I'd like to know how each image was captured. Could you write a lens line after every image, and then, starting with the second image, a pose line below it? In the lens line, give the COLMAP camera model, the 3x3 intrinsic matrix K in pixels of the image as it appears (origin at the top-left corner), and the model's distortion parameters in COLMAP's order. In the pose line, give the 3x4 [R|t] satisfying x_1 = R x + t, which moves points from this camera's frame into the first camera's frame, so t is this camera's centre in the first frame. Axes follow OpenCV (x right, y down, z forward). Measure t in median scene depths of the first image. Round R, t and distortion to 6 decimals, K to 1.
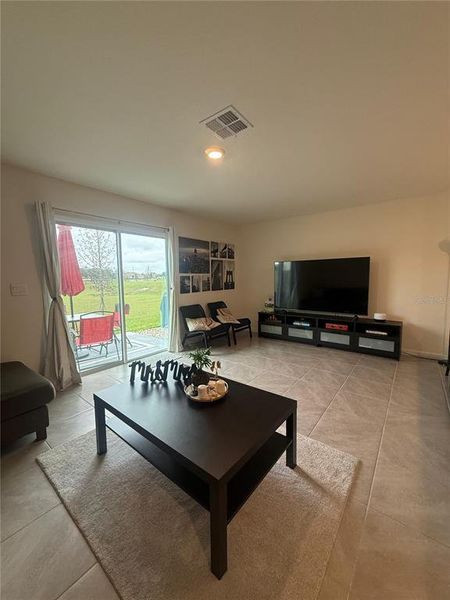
lens RADIAL K [[238.8, 0, 225.5], [0, 238.8, 298.5], [0, 0, 1]] dist [0.000190, -0.000021]
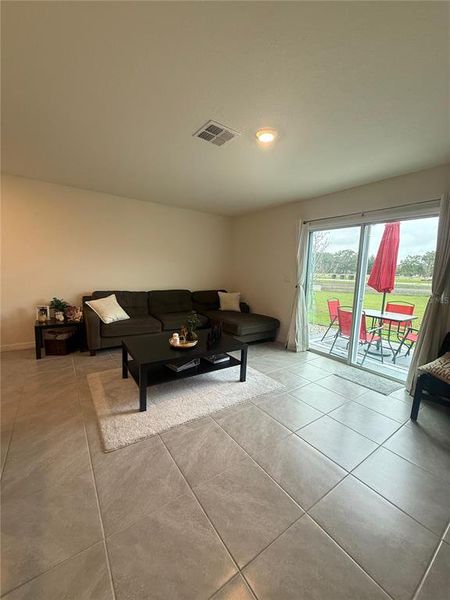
lens RADIAL K [[238.8, 0, 225.5], [0, 238.8, 298.5], [0, 0, 1]] dist [0.000190, -0.000021]
pose [[-0.283570, 0.121076, -0.951277, 0.463871], [-0.124031, 0.979034, 0.161581, -0.062803], [0.950897, 0.163807, -0.262607, 0.586292]]
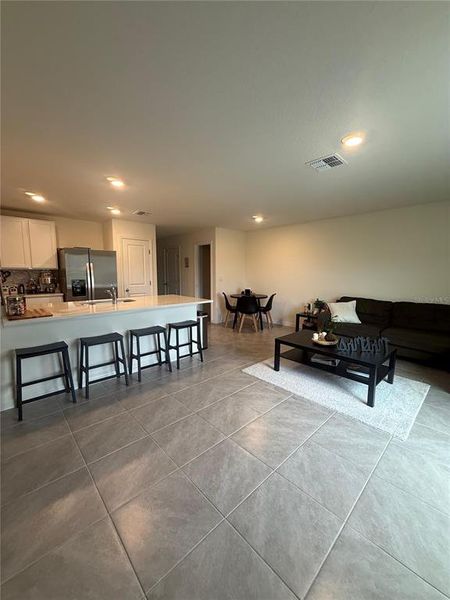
lens RADIAL K [[238.8, 0, 225.5], [0, 238.8, 298.5], [0, 0, 1]] dist [0.000190, -0.000021]
pose [[-0.988871, -0.006481, 0.148632, 0.141561], [0.024219, 0.978711, 0.203809, -0.110139], [-0.146788, 0.205141, -0.967662, 1.005734]]
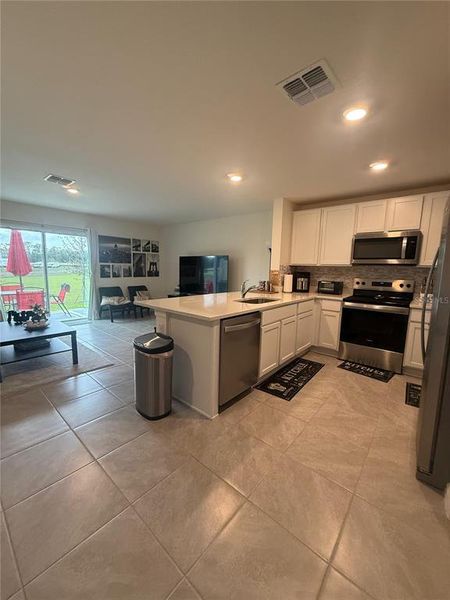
lens RADIAL K [[238.8, 0, 225.5], [0, 238.8, 298.5], [0, 0, 1]] dist [0.000190, -0.000021]
pose [[0.998667, 0.041720, -0.030384, 0.533473], [-0.040570, 0.998472, 0.037507, 0.016604], [0.031902, -0.036224, 0.998834, -0.308605]]
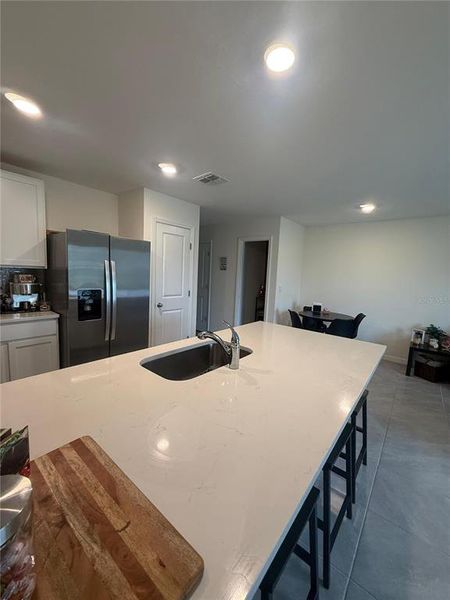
lens RADIAL K [[238.8, 0, 225.5], [0, 238.8, 298.5], [0, 0, 1]] dist [0.000190, -0.000021]
pose [[-0.999111, -0.038165, 0.017900, 0.573700], [-0.033585, 0.977310, 0.209135, -0.104372], [-0.025476, 0.208348, -0.977723, 0.648408]]
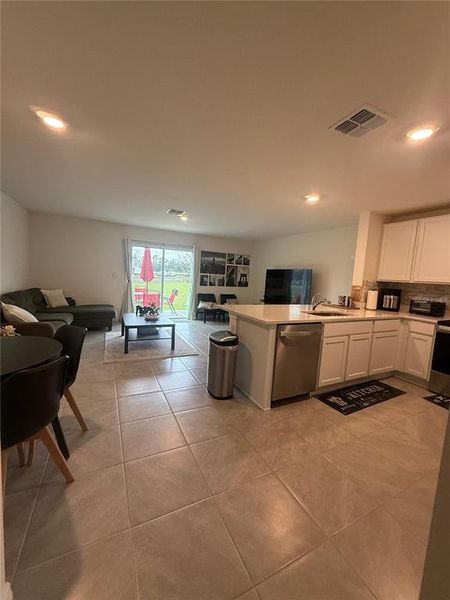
lens RADIAL K [[238.8, 0, 225.5], [0, 238.8, 298.5], [0, 0, 1]] dist [0.000190, -0.000021]
pose [[0.904574, 0.104950, -0.413197, 0.617272], [-0.107745, 0.994040, 0.016604, 0.020202], [0.412477, 0.029500, 0.910490, -0.382153]]
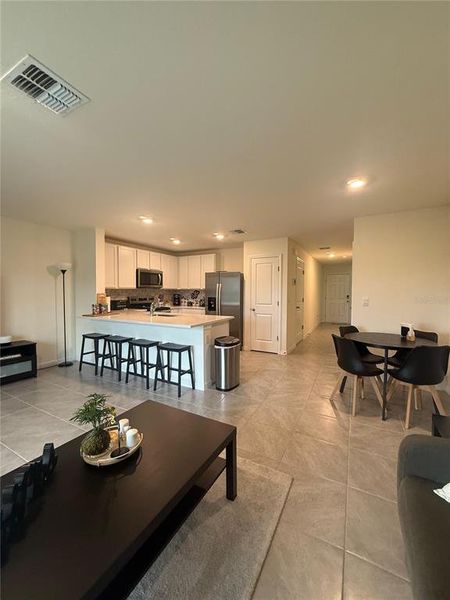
lens RADIAL K [[238.8, 0, 225.5], [0, 238.8, 298.5], [0, 0, 1]] dist [0.000190, -0.000021]
pose [[-0.171091, -0.008696, 0.985217, -0.326351], [0.095658, 0.995090, 0.025395, -0.019260], [-0.980601, 0.098589, -0.169419, 0.265149]]
